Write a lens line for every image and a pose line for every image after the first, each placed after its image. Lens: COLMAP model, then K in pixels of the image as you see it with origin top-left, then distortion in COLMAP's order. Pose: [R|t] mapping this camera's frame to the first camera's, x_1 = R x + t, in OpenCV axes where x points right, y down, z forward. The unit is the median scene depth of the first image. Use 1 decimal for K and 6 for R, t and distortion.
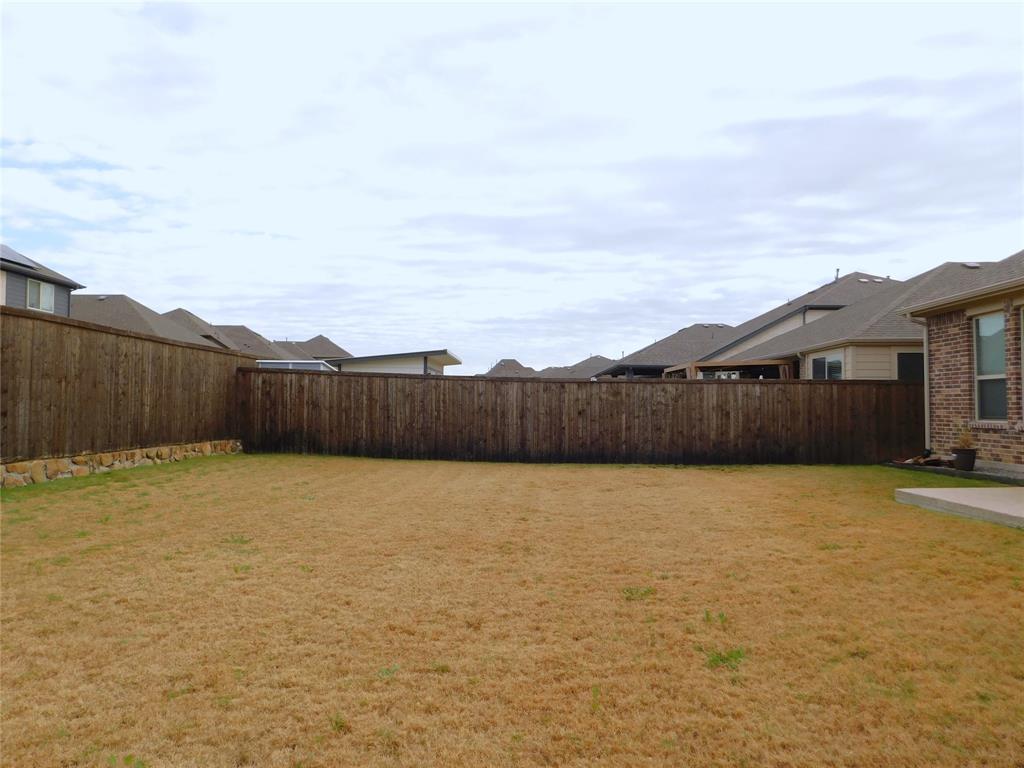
lens RADIAL K [[689.1, 0, 516.9], [0, 689.1, 382.9], [0, 0, 1]] dist [-0.057582, 0.051193]
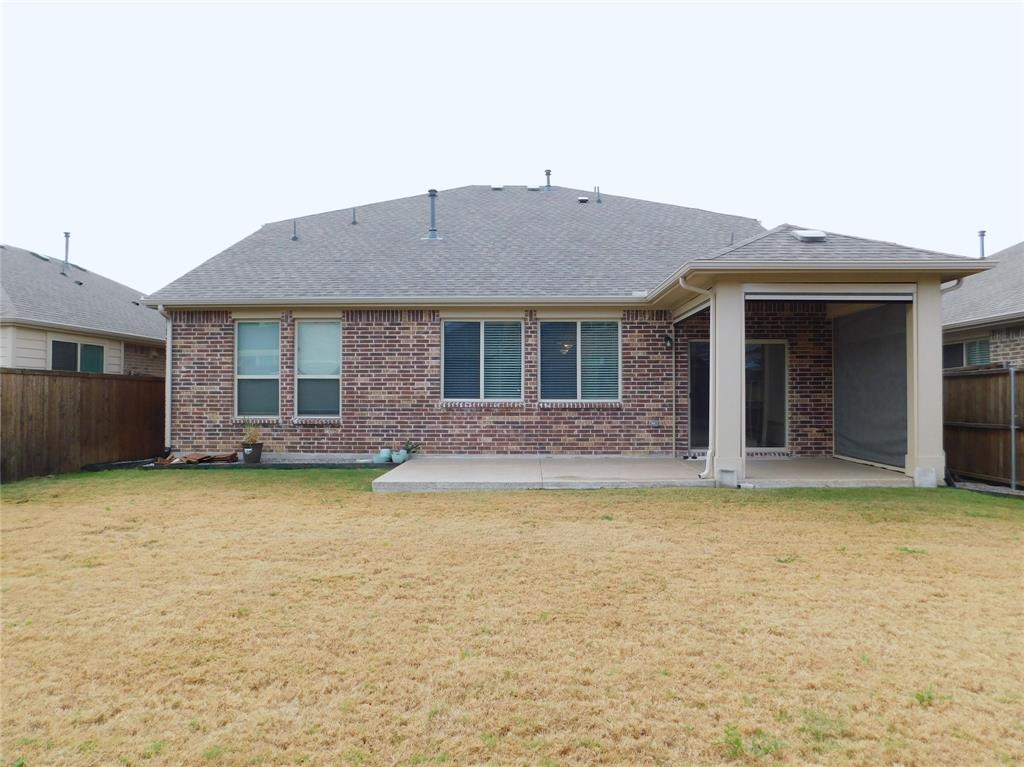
lens RADIAL K [[689.1, 0, 513.6], [0, 689.1, 386.5], [0, 0, 1]] dist [-0.057582, 0.051193]
pose [[0.025403, 0.014766, 0.999568, -0.378253], [-0.036203, 0.999249, -0.013841, 0.006634], [-0.999022, -0.035835, 0.025918, 0.507915]]
